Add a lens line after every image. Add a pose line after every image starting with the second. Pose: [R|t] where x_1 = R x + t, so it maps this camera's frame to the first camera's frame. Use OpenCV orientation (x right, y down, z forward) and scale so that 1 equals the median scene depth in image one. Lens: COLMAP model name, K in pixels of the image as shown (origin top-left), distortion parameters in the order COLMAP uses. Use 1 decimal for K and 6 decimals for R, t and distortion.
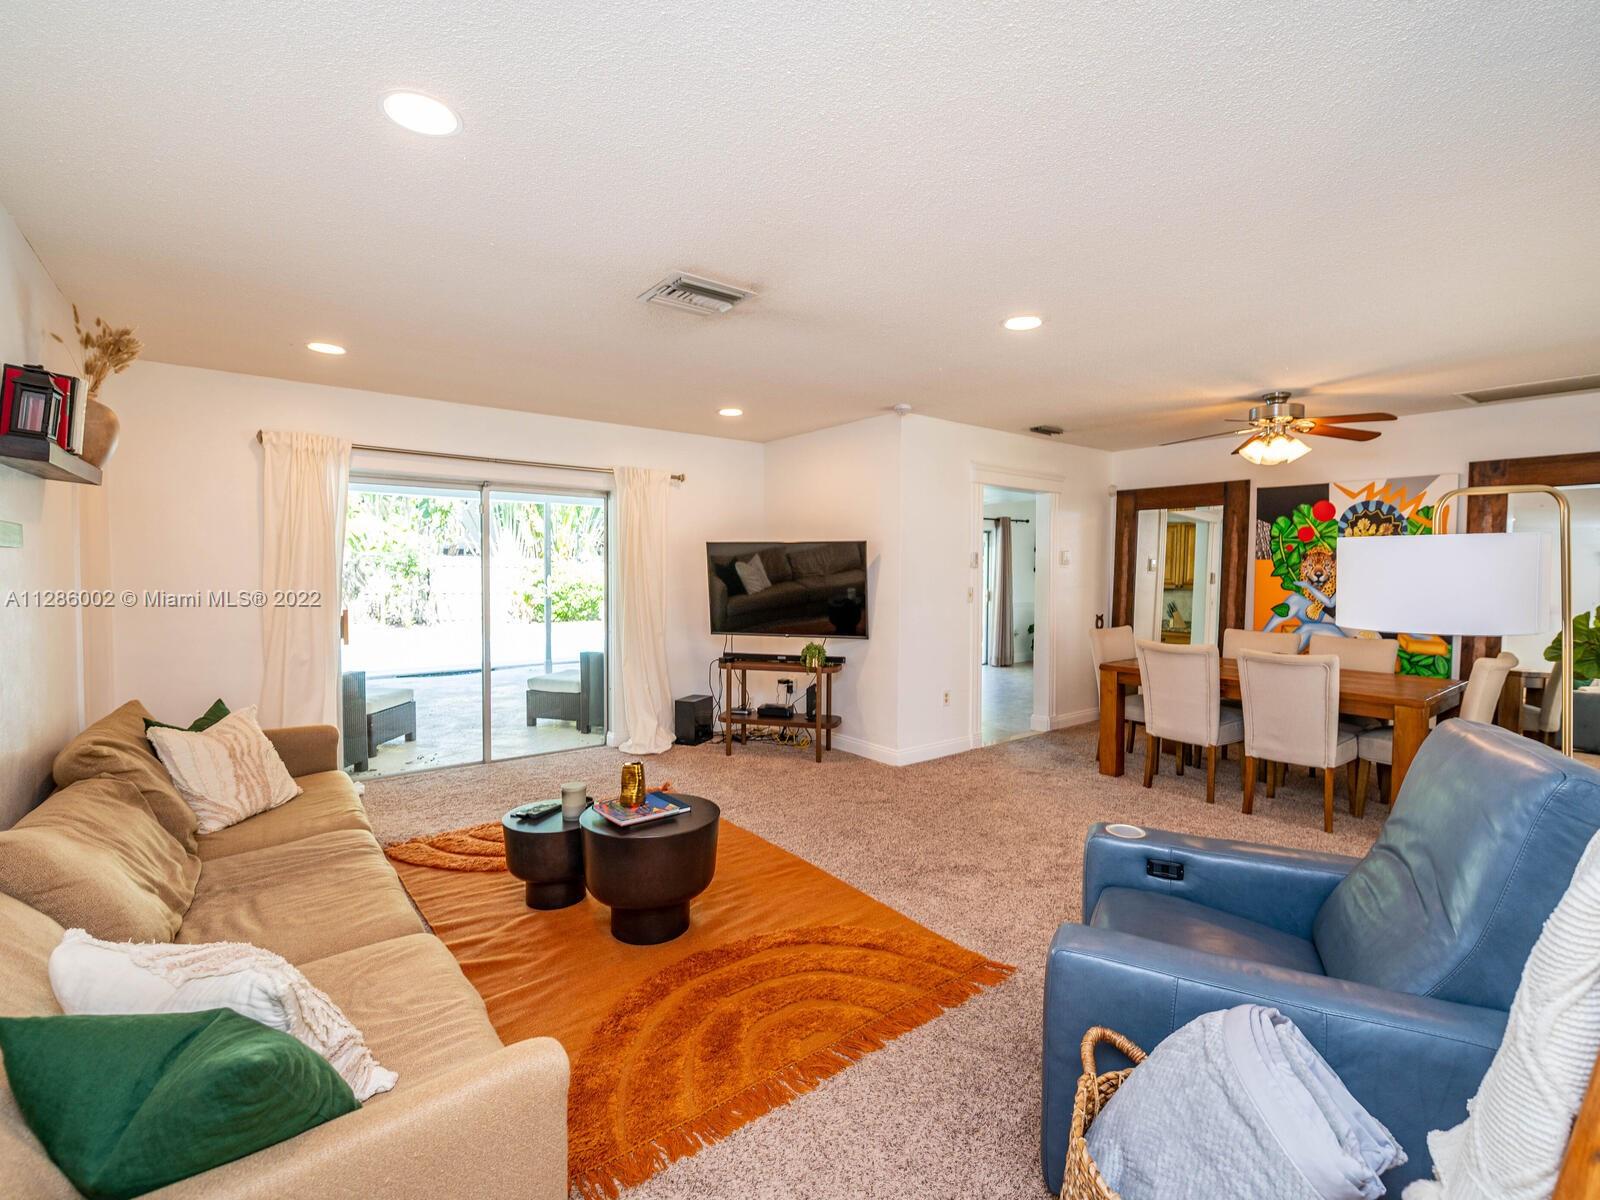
lens RADIAL K [[710.6, 0, 801.2], [0, 710.6, 577.6], [0, 0, 1]] dist [-0.001910, -0.000468]
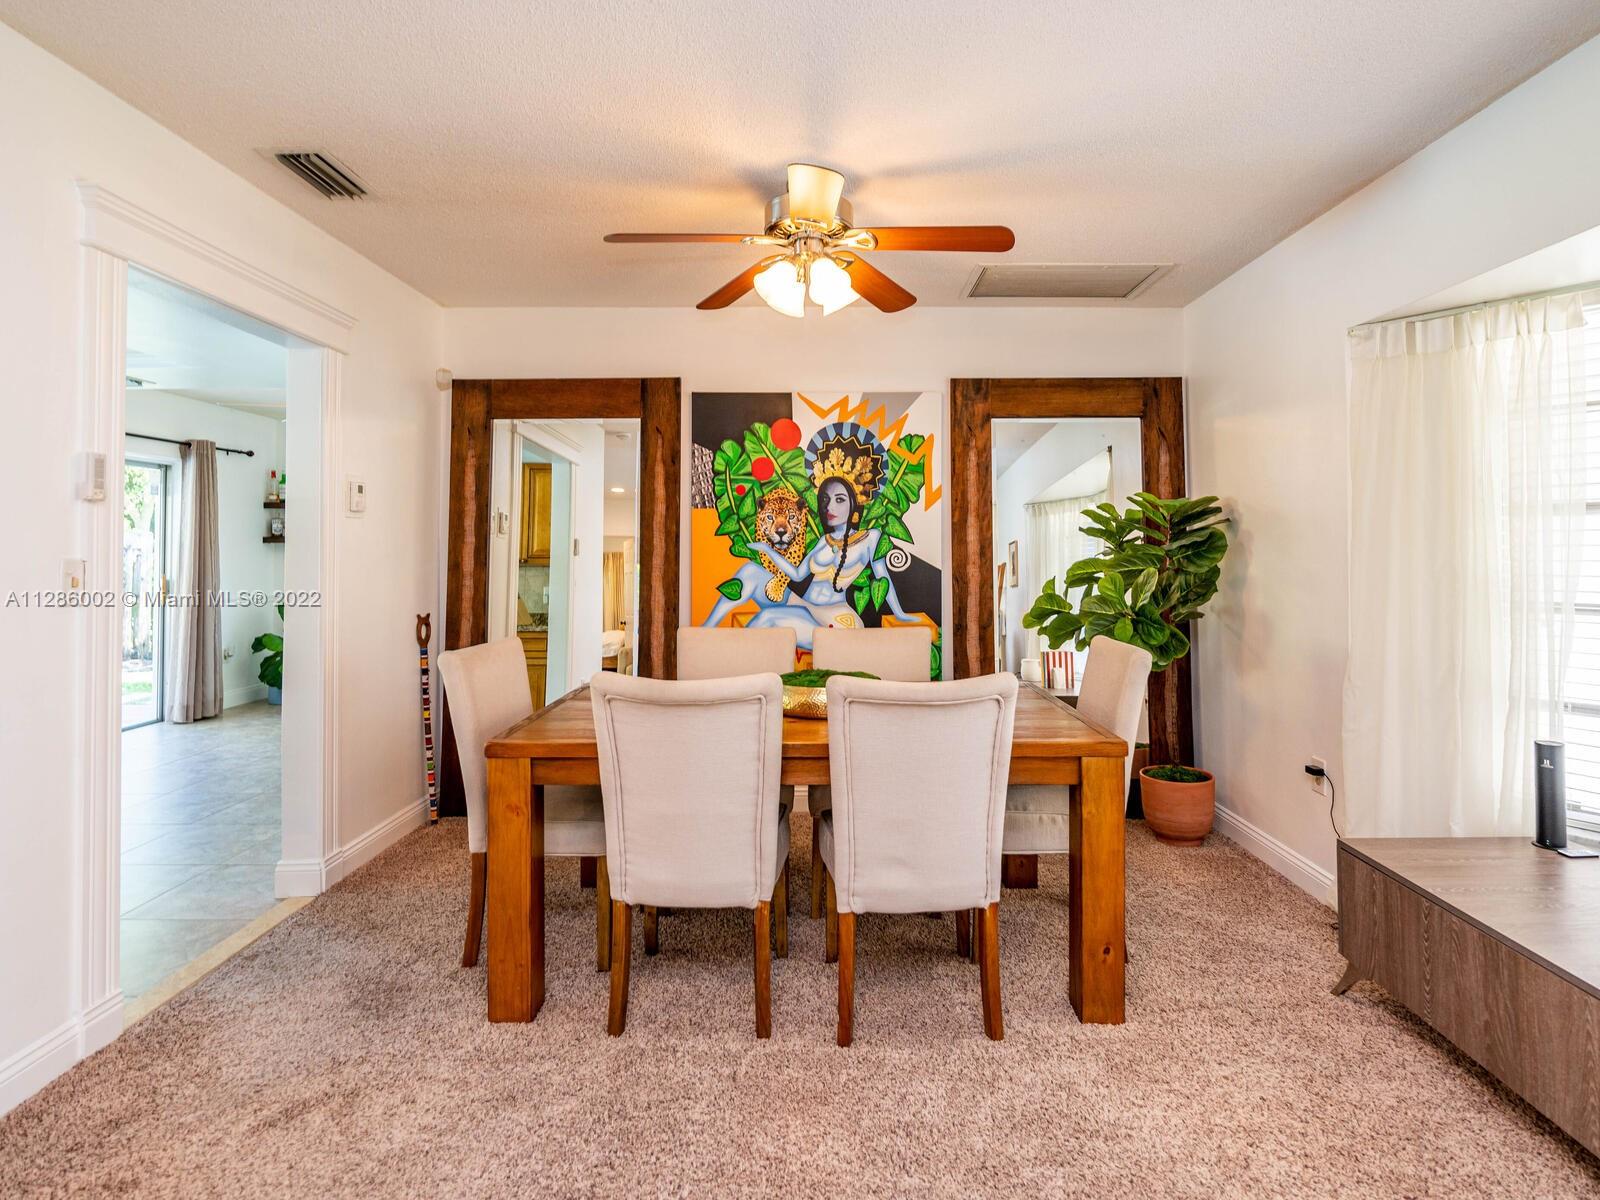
lens RADIAL K [[805.0, 0, 801.5], [0, 805.0, 542.5], [0, 0, 1]] dist [-0.004178, -0.000664]
pose [[0.607485, 0.004311, 0.794320, 0.151604], [0.015910, 0.999719, -0.017593, 0.017989], [-0.794172, 0.023325, 0.607245, 0.519999]]
